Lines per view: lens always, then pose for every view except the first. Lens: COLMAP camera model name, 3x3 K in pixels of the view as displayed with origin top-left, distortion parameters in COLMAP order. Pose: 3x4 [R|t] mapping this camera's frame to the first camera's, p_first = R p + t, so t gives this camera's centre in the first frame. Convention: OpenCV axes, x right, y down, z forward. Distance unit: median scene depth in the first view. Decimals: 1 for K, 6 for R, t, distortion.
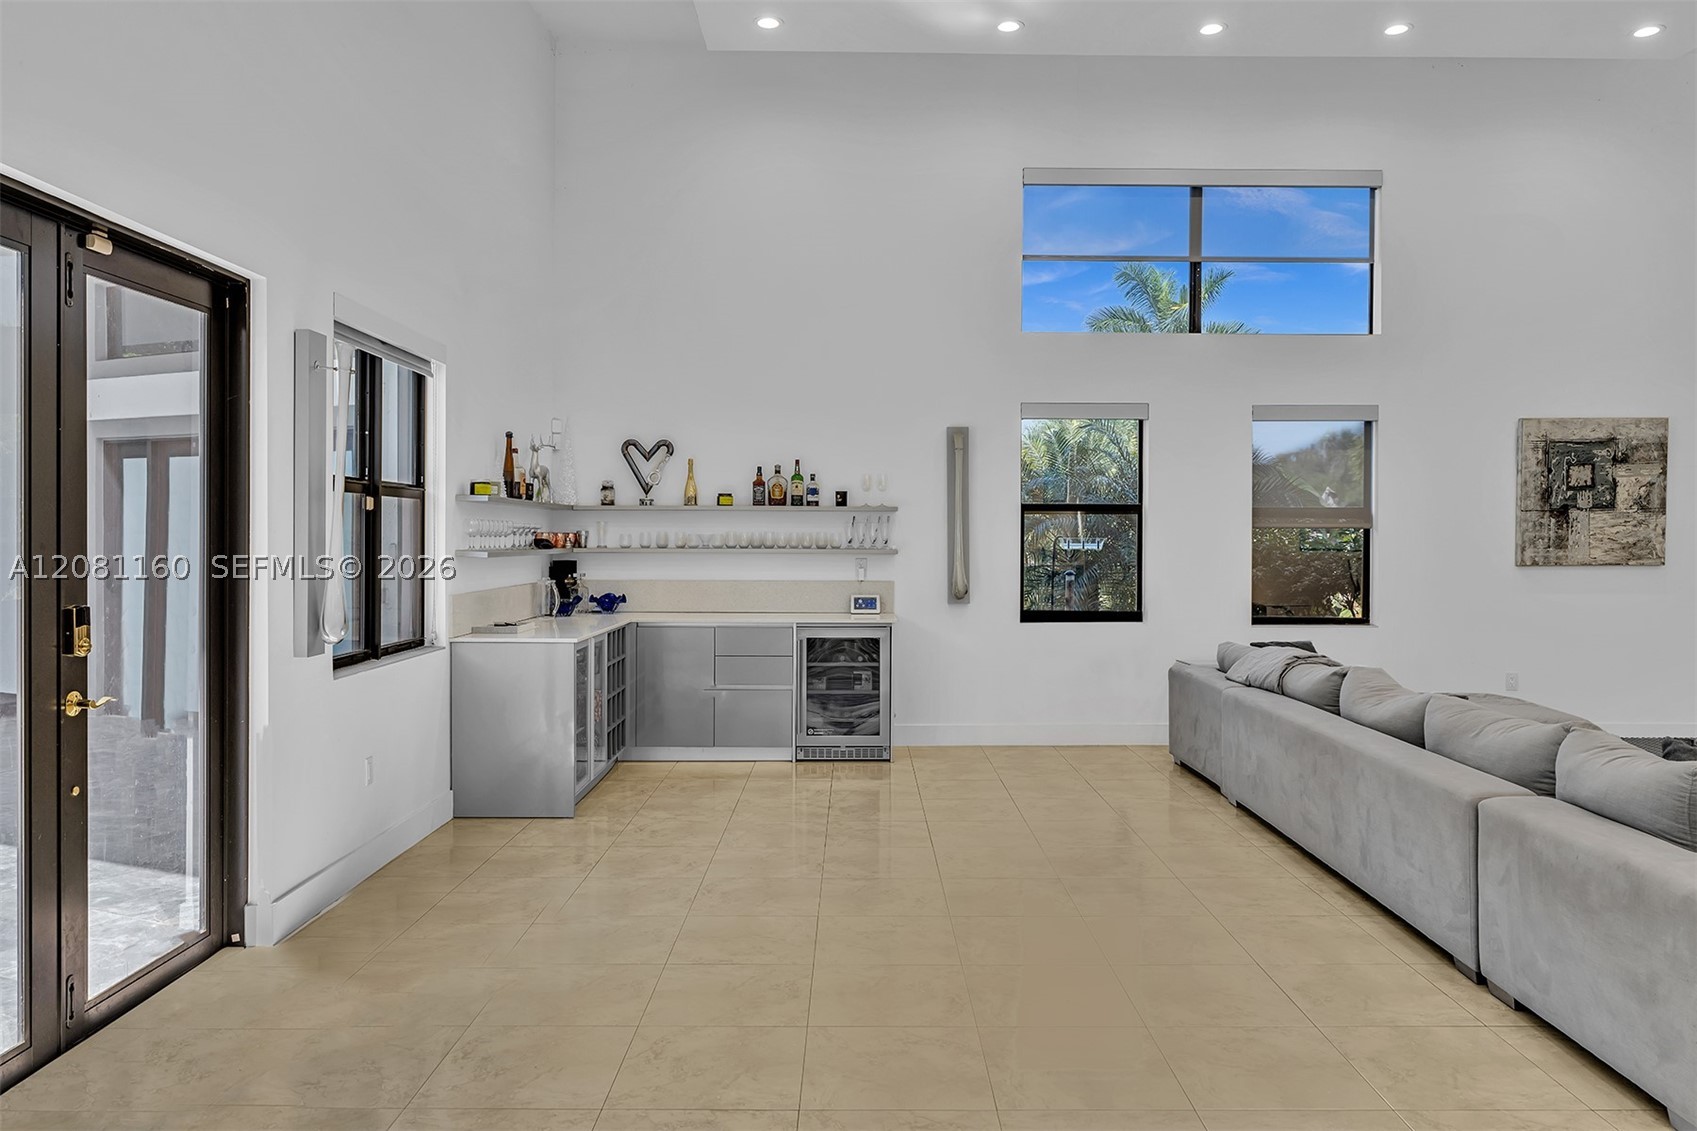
lens RADIAL K [[1178.6, 0, 851.7], [0, 1178.6, 548.3], [0, 0, 1]] dist [-0.000110, 0.001495]
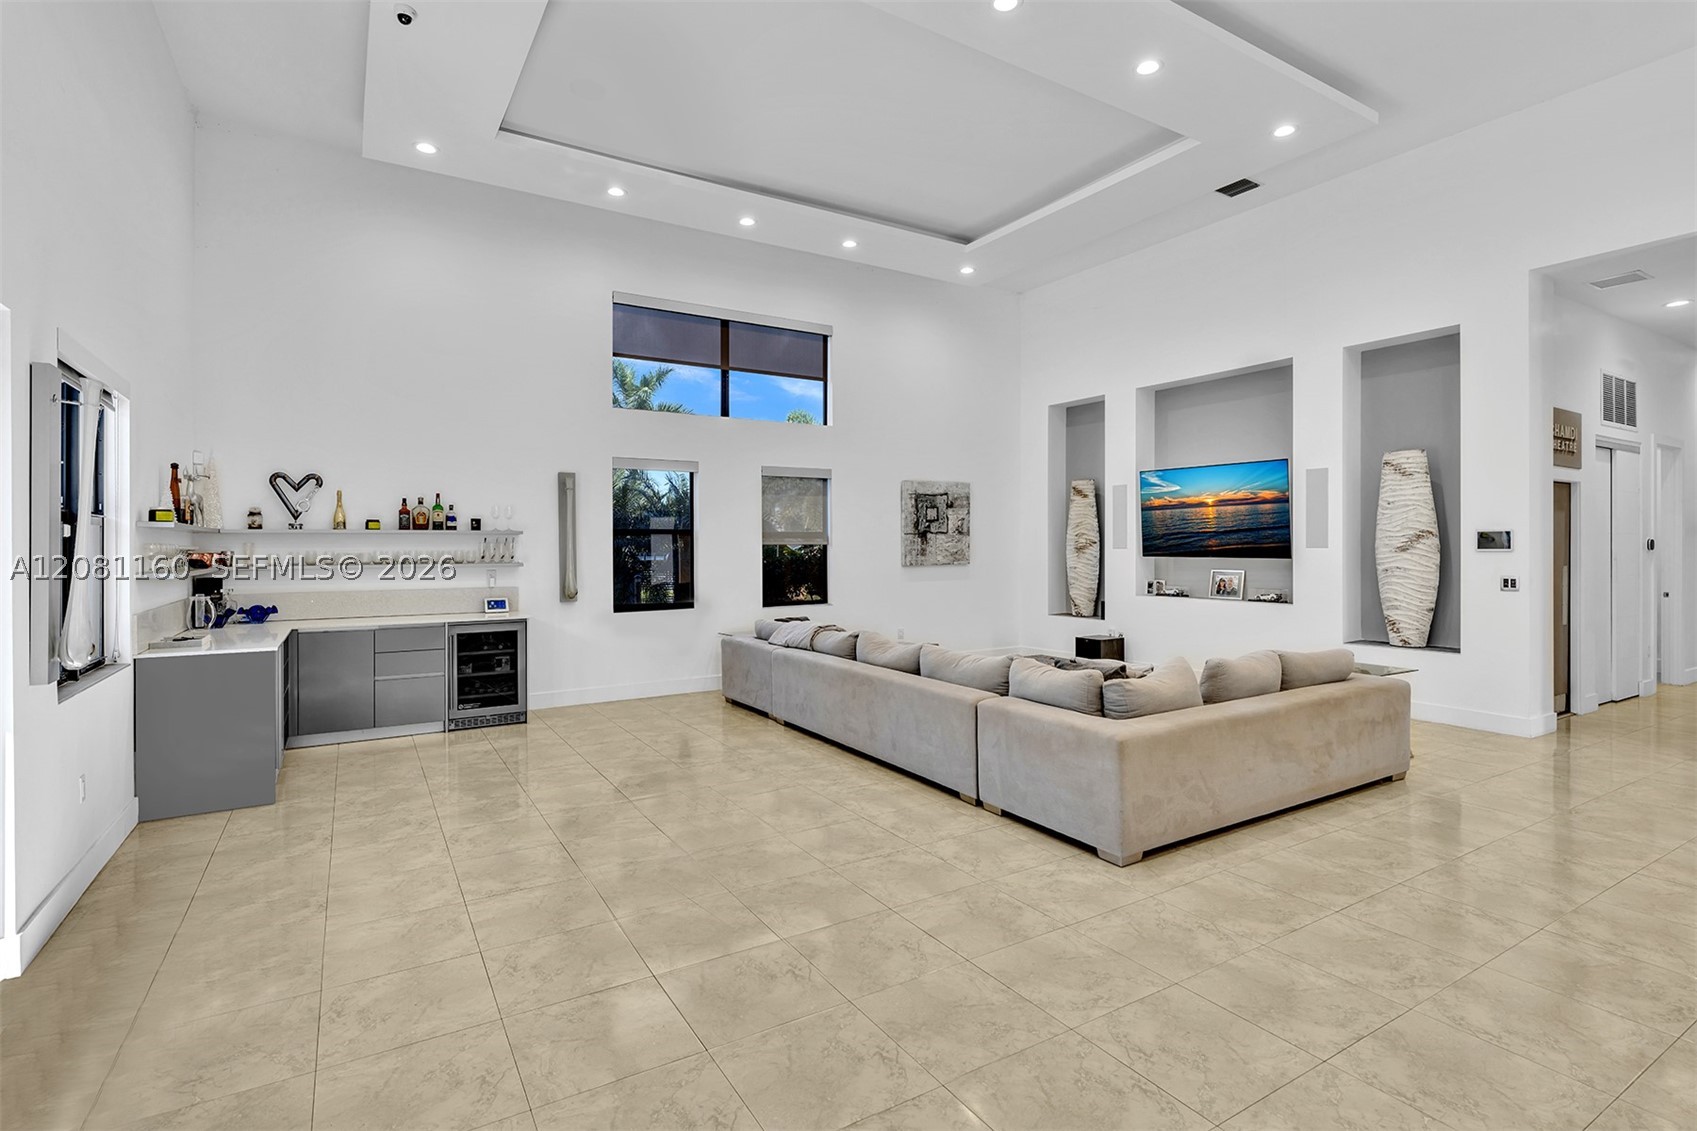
lens RADIAL K [[821.3, 0, 845.3], [0, 821.3, 545.7], [0, 0, 1]] dist [-0.001029, 0.000342]
pose [[0.855322, -0.006902, 0.518051, -0.129370], [0.012065, 0.999905, -0.006599, -0.007821], [-0.517956, 0.011895, 0.855324, 0.018470]]
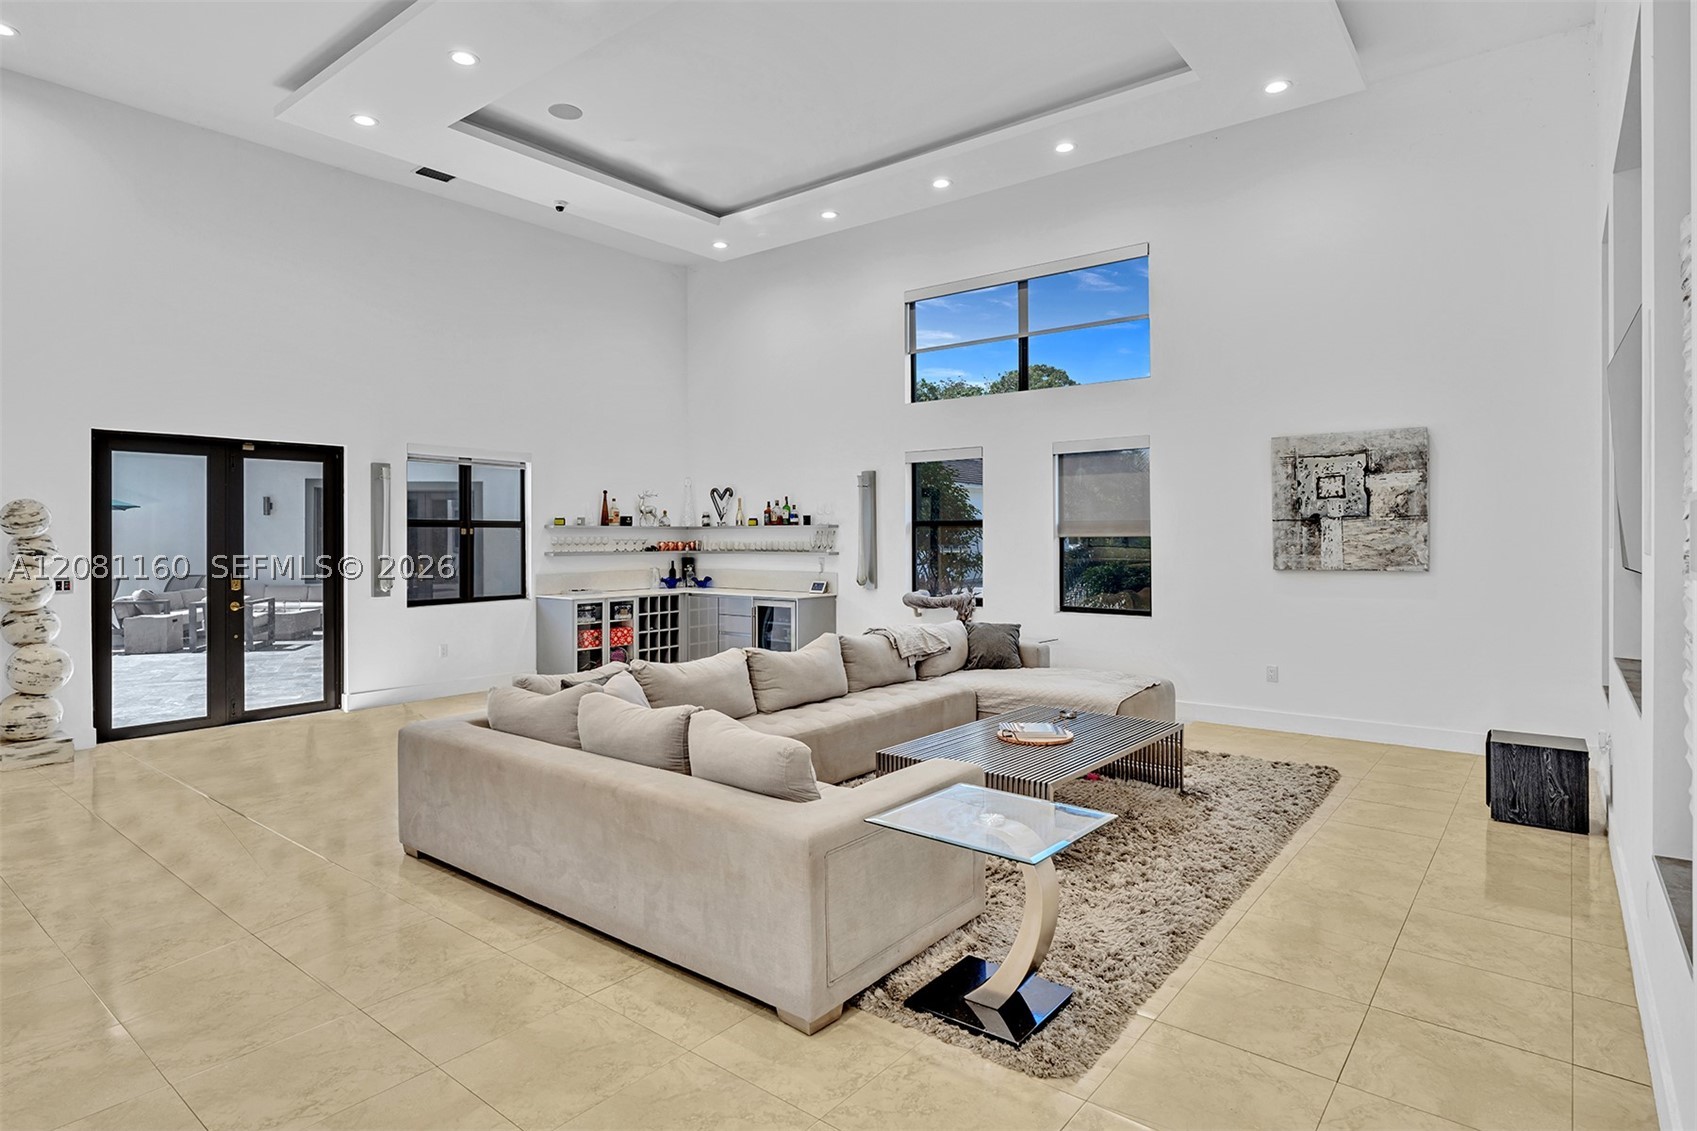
lens RADIAL K [[897.8, 0, 844.6], [0, 897.8, 534.9], [0, 0, 1]] dist [-0.005331, 0.001065]
pose [[0.779578, -0.006409, -0.626273, 0.790264], [-0.000750, 0.999937, -0.011166, -0.008507], [0.626305, 0.009174, 0.779524, 0.087324]]
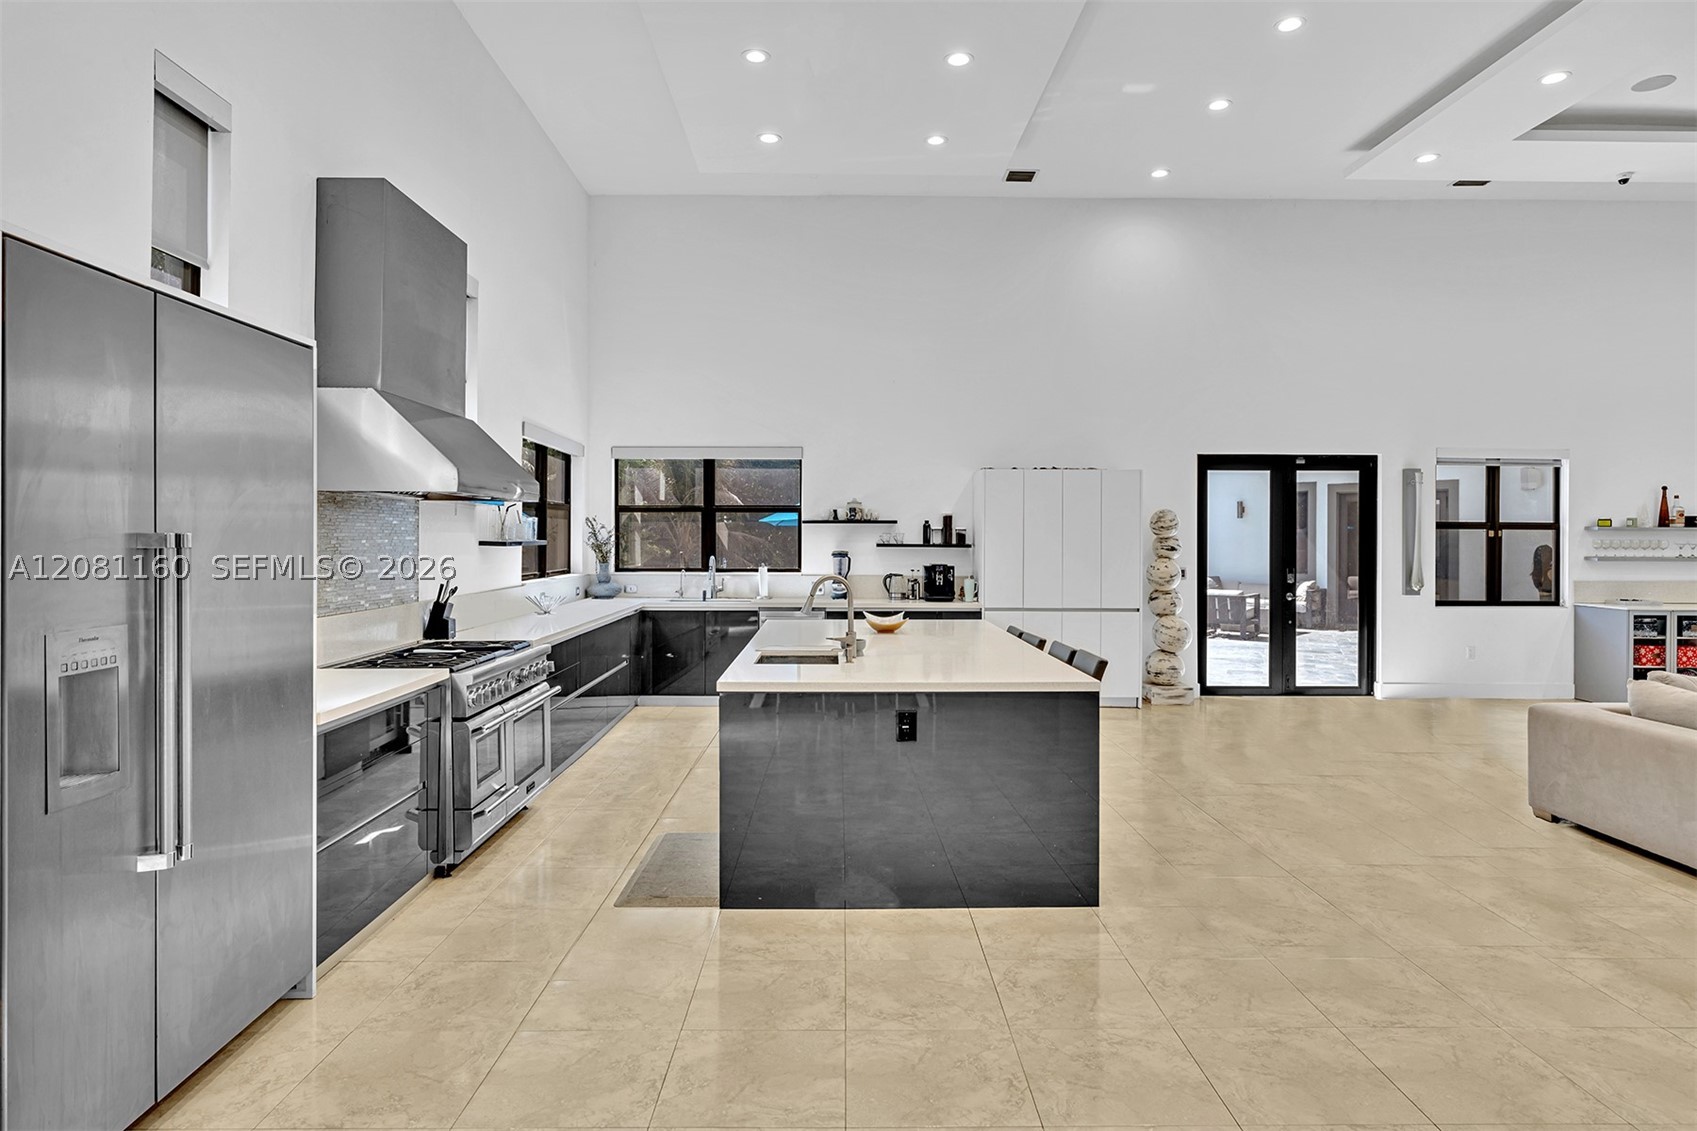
lens RADIAL K [[982.8, 0, 853.5], [0, 982.8, 537.1], [0, 0, 1]] dist [-0.000730, 0.000616]
pose [[0.013240, -0.004374, -0.999903, 0.911604], [-0.013833, 0.999894, -0.004557, -0.004303], [0.999817, 0.013892, 0.013178, -0.132849]]
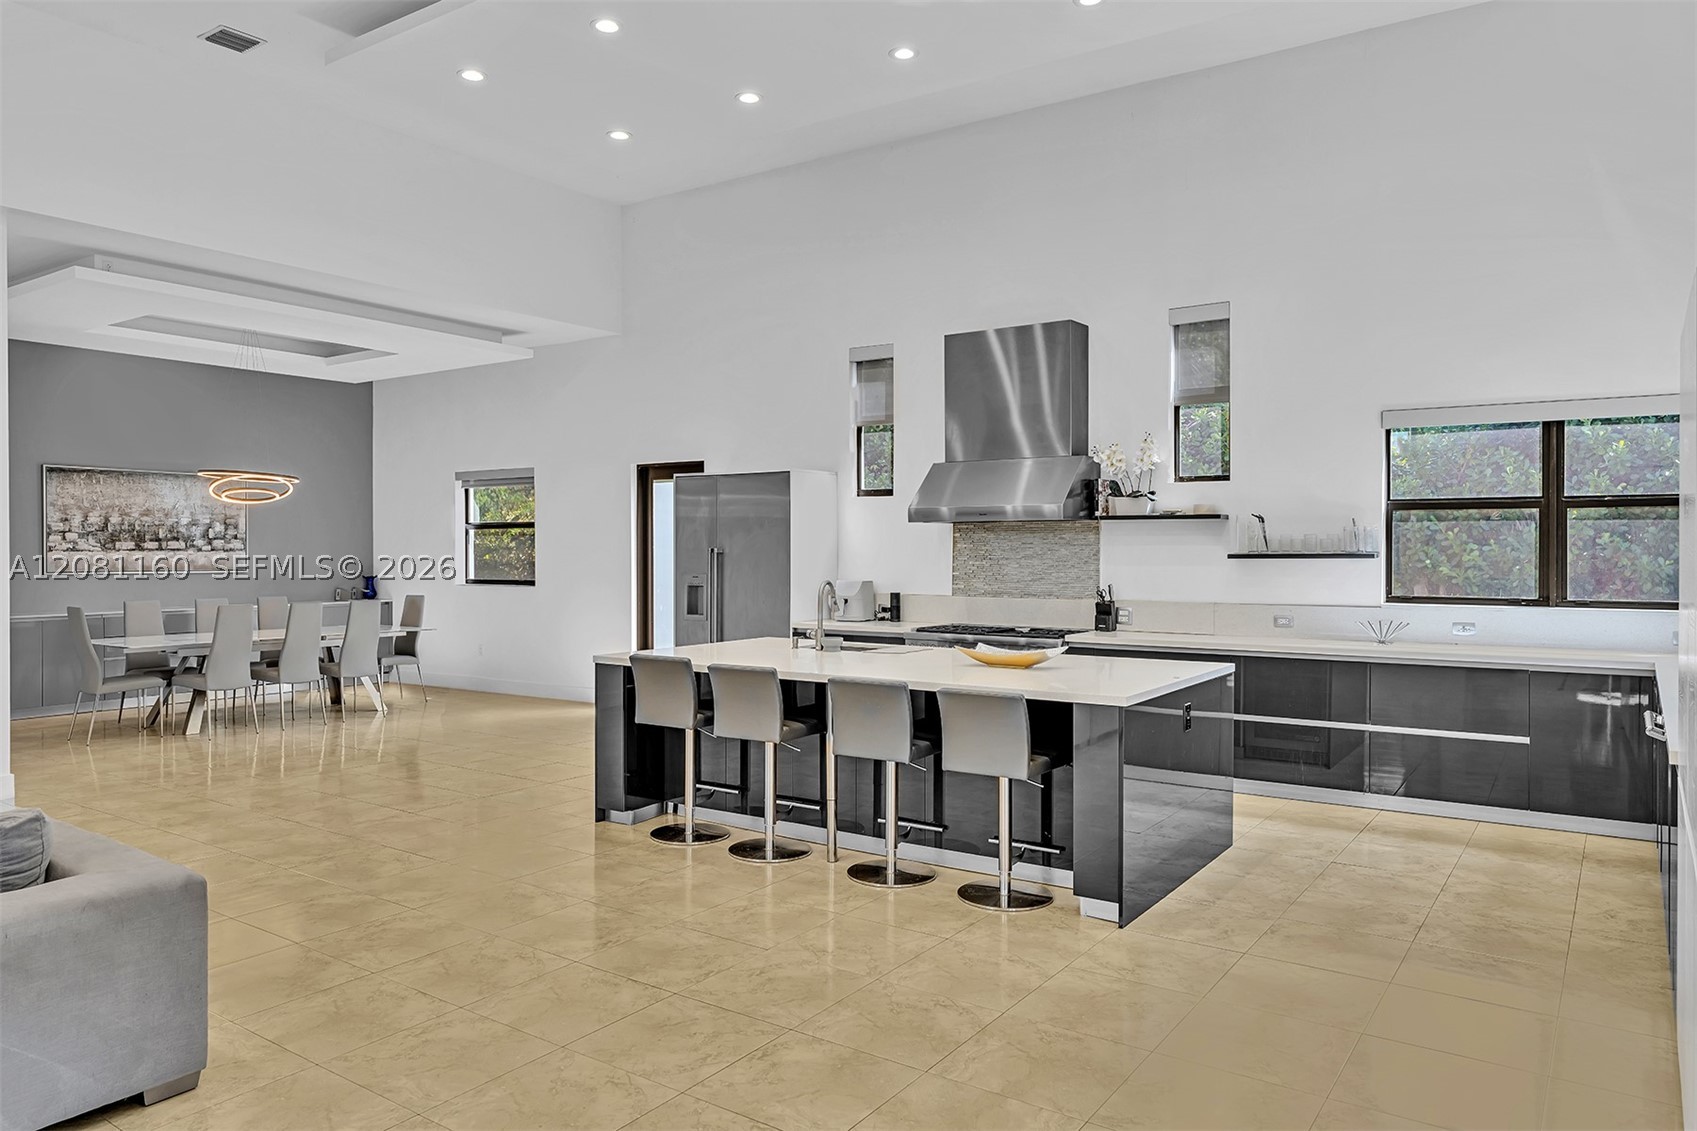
lens RADIAL K [[1130.2, 0, 848.5], [0, 1130.2, 565.5], [0, 0, 1]] dist [-0.000592, 0.000101]
pose [[-0.822946, -0.011979, 0.567993, -0.163548], [0.004650, 0.999602, 0.027819, -0.018238], [-0.568100, 0.025535, -0.822563, 0.534404]]
